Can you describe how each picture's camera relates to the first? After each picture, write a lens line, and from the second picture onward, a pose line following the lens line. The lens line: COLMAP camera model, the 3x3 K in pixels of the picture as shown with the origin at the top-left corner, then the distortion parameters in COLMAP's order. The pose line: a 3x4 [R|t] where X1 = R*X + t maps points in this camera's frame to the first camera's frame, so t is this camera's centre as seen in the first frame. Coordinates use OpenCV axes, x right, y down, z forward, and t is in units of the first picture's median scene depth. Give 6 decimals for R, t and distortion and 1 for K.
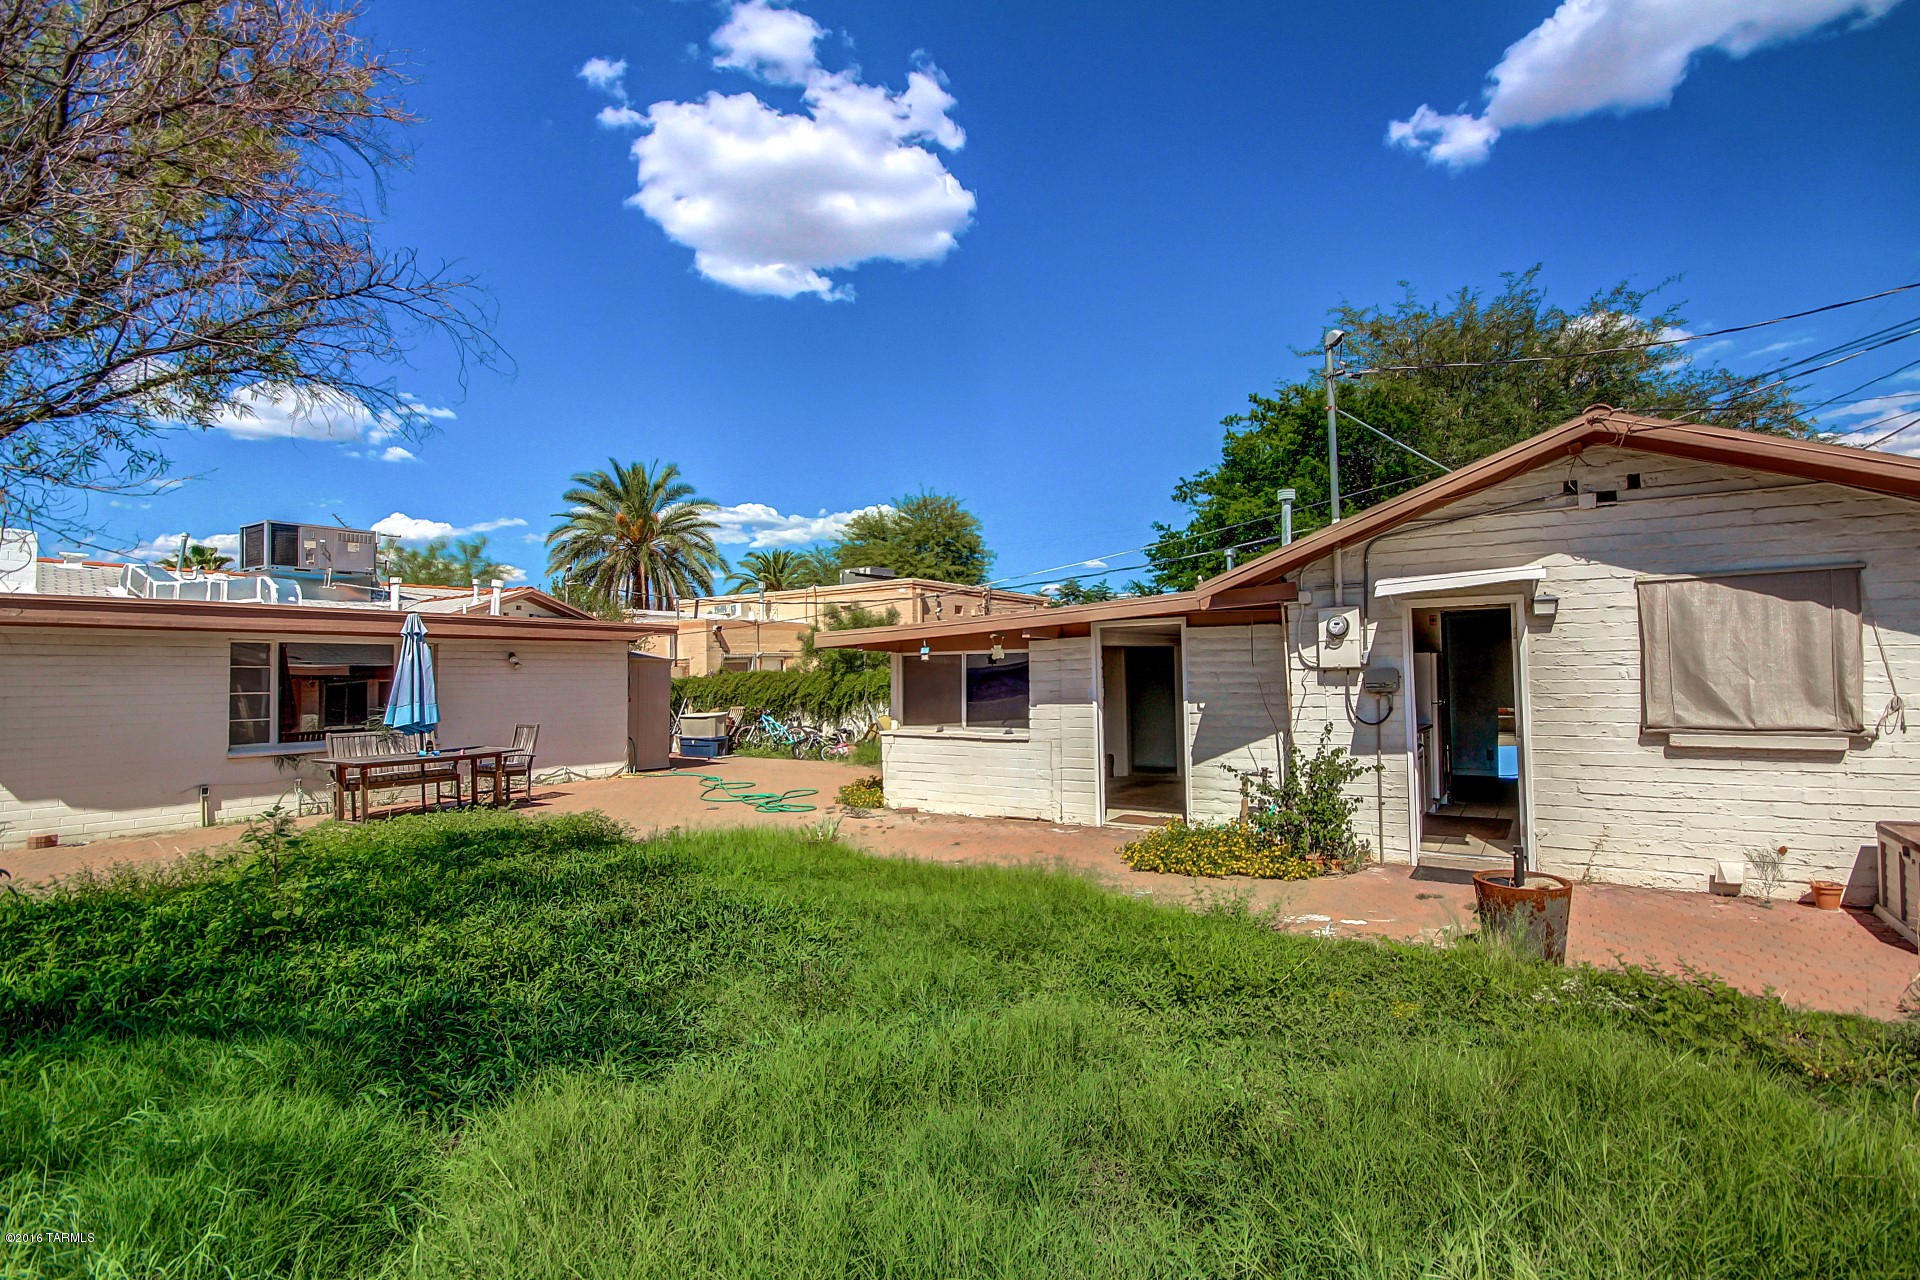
lens RADIAL K [[905.5, 0, 967.9], [0, 905.5, 645.5], [0, 0, 1]] dist [0.003223, 0.000059]
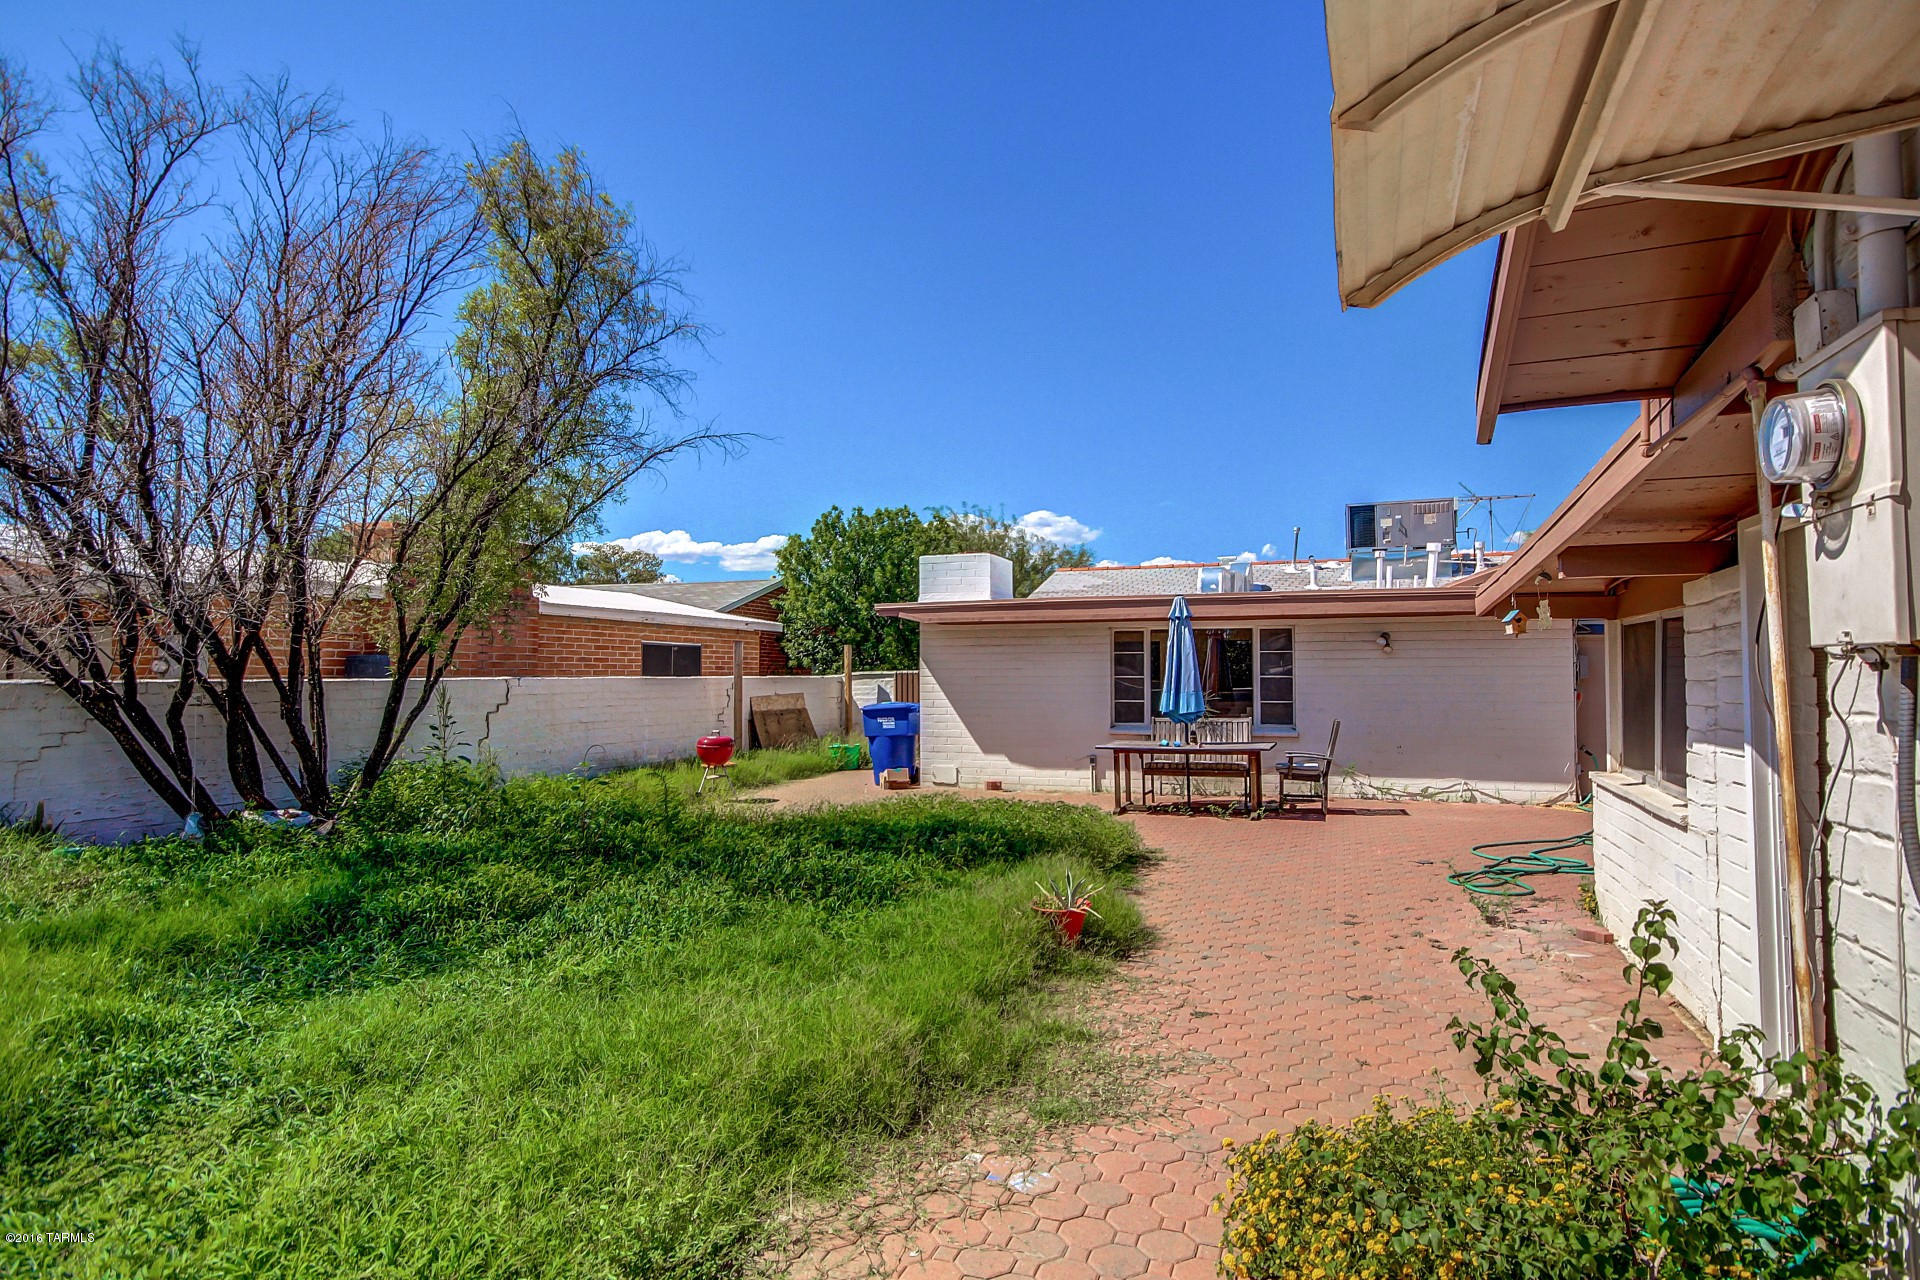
lens RADIAL K [[1048.9, 0, 990.6], [0, 1048.9, 642.2], [0, 0, 1]] dist [0.007981, 0.006203]
pose [[0.245833, -0.014269, -0.969207, 0.439799], [0.033627, 0.999415, -0.006184, 0.014025], [0.968729, -0.031071, 0.246169, 0.570499]]
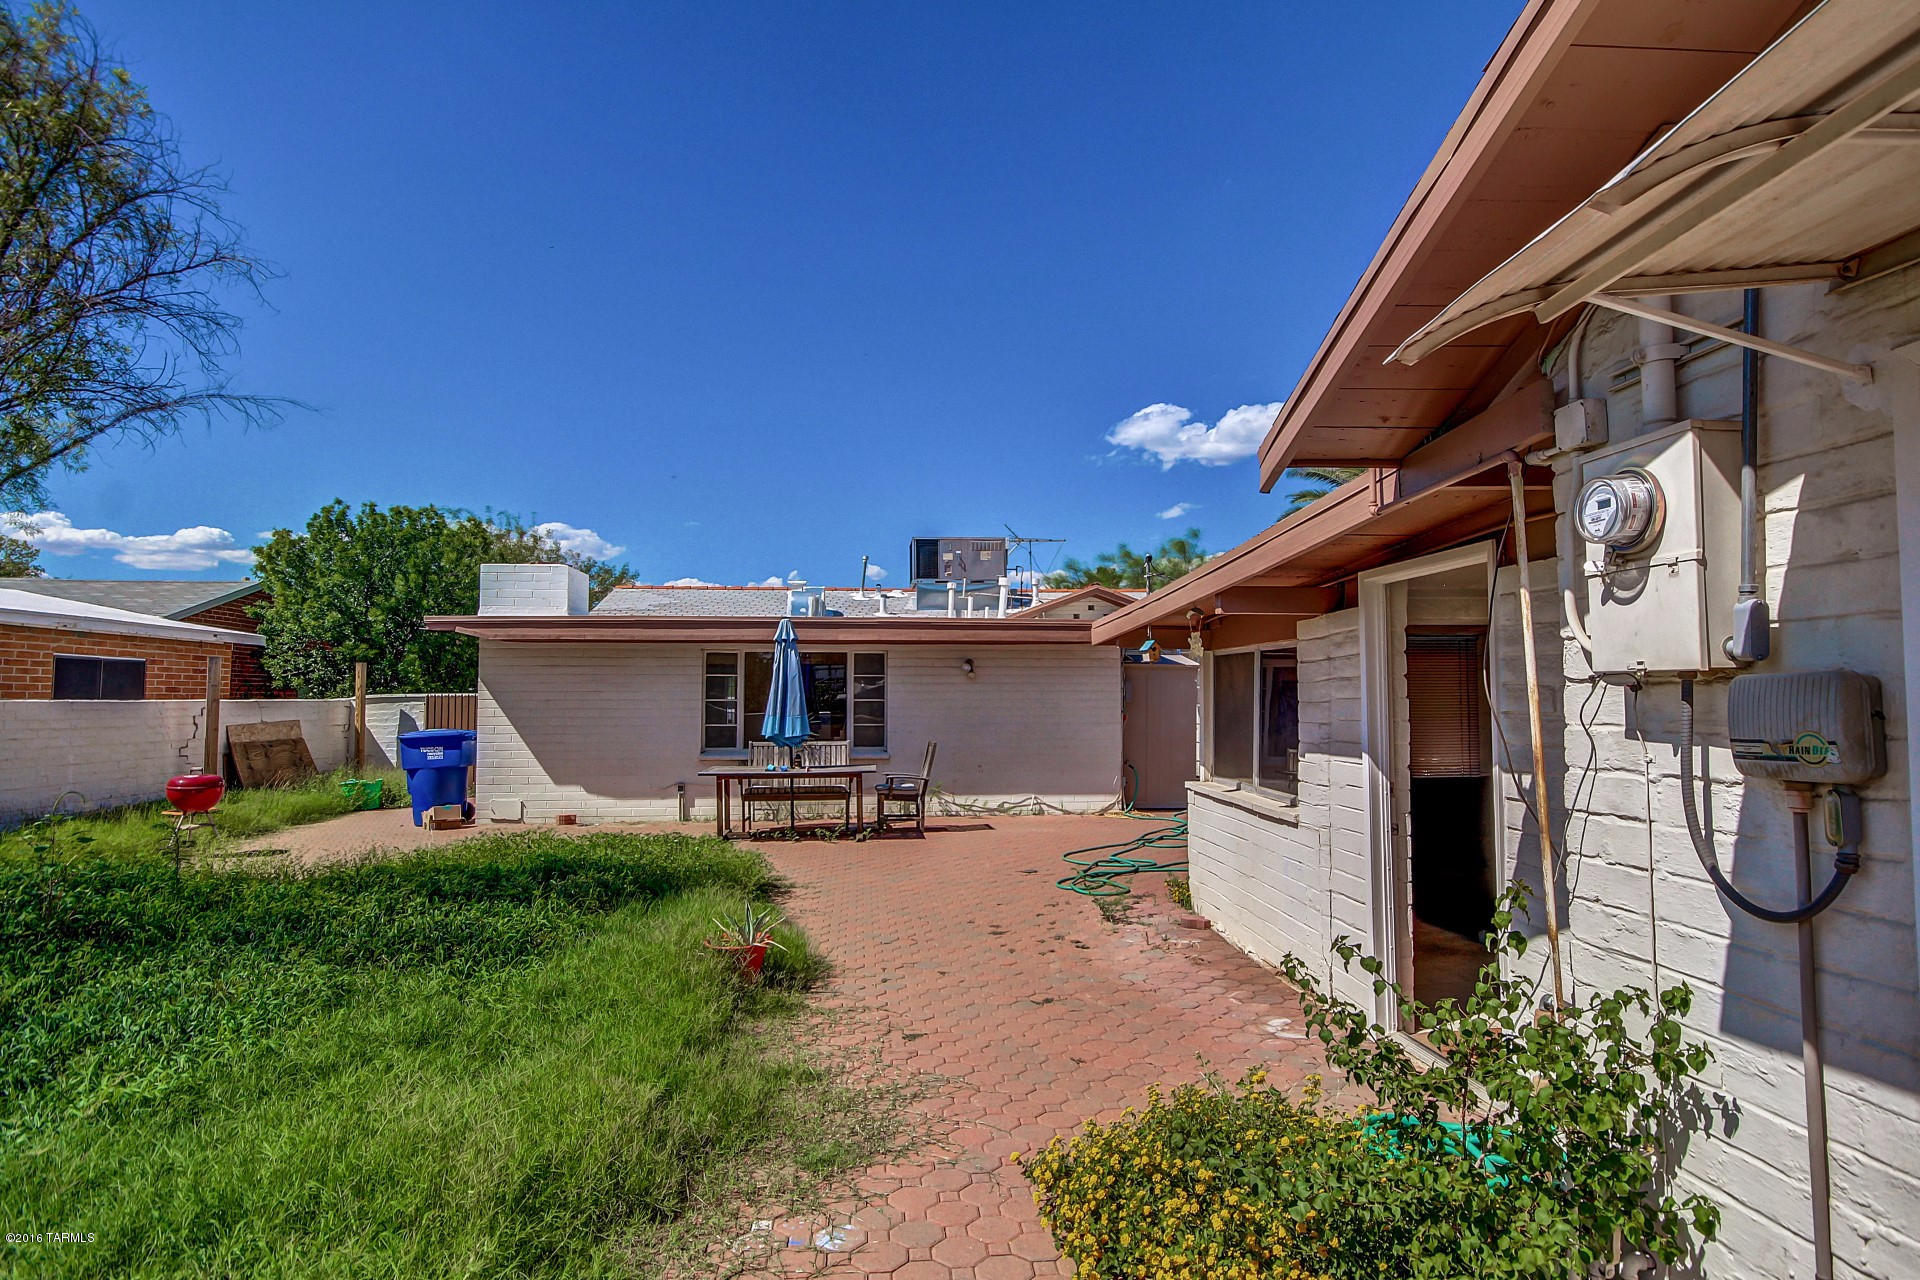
lens RADIAL K [[1048.9, 0, 983.7], [0, 1048.9, 643.4], [0, 0, 1]] dist [0.007981, 0.006203]
pose [[0.633053, -0.024611, -0.773717, 0.391415], [0.018236, 0.999691, -0.016878, 0.013409], [0.773894, -0.003425, 0.633306, 0.498034]]
